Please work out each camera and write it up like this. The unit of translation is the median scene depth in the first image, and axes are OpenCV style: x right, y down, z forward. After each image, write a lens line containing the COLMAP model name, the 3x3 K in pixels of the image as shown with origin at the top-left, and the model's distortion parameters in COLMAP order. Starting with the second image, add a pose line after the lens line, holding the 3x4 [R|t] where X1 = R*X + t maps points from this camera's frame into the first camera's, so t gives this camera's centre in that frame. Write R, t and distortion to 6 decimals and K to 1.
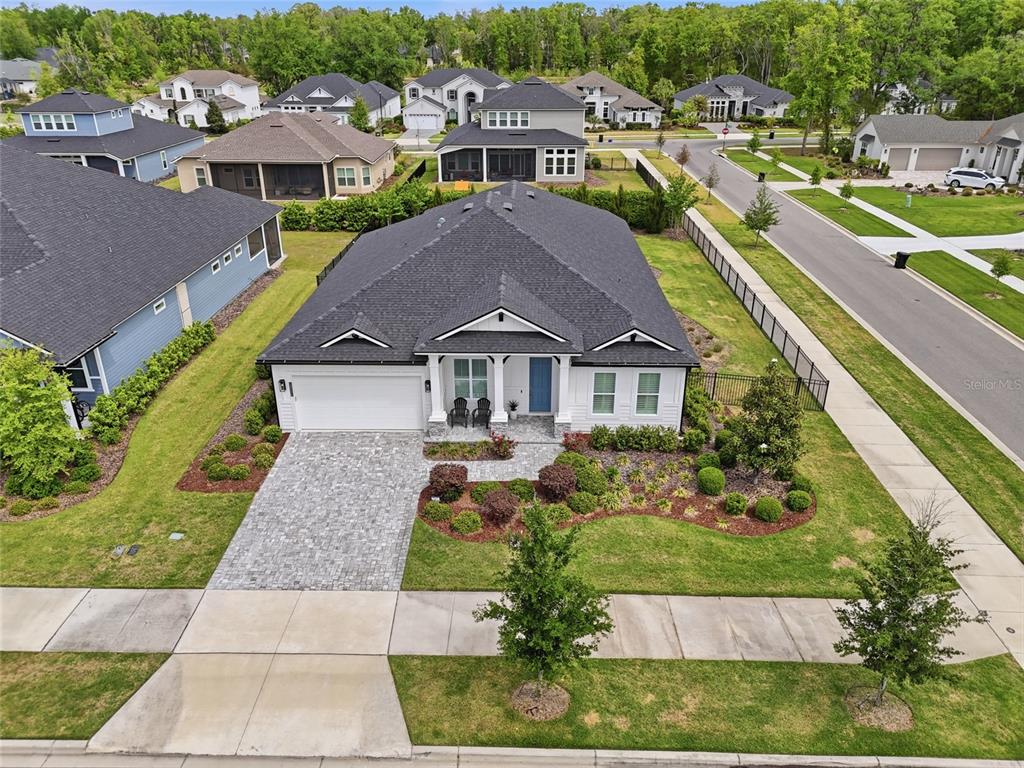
lens RADIAL K [[747.1, 0, 511.6], [0, 747.1, 382.4], [0, 0, 1]] dist [0.059574, -0.055066]
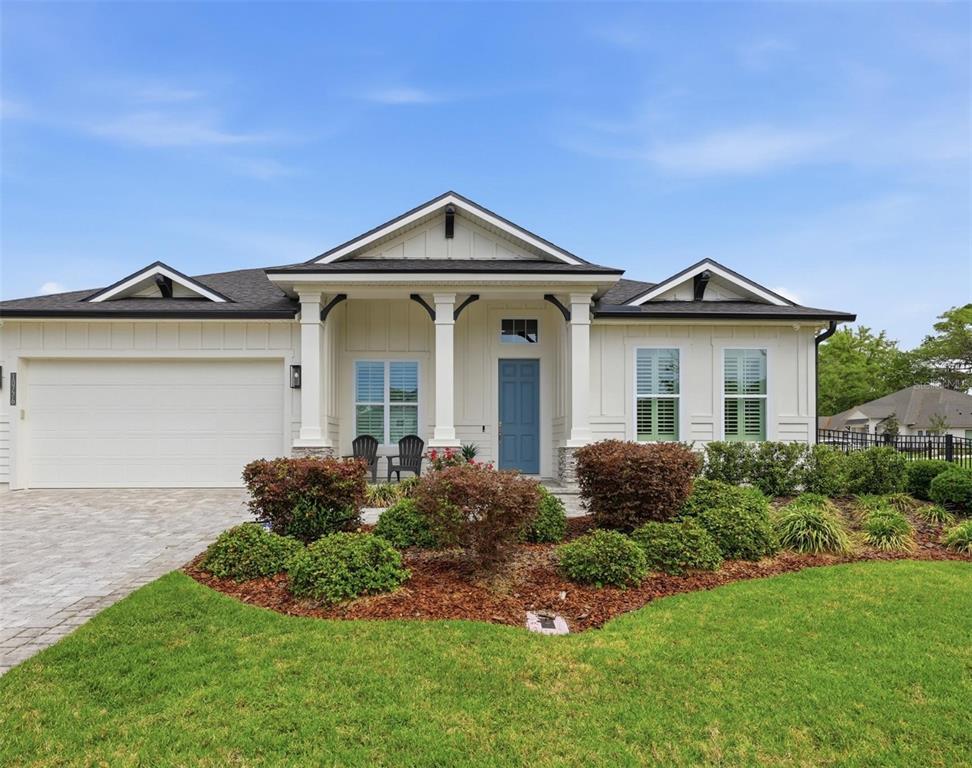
lens RADIAL K [[561.7, 0, 444.7], [0, 561.7, 445.4], [0, 0, 1]] dist [-0.007678, 0.001989]
pose [[0.999473, 0.001374, 0.032447, -0.027395], [0.012370, 0.907690, -0.419460, 0.193879], [-0.030028, 0.419640, 0.907194, 0.671044]]
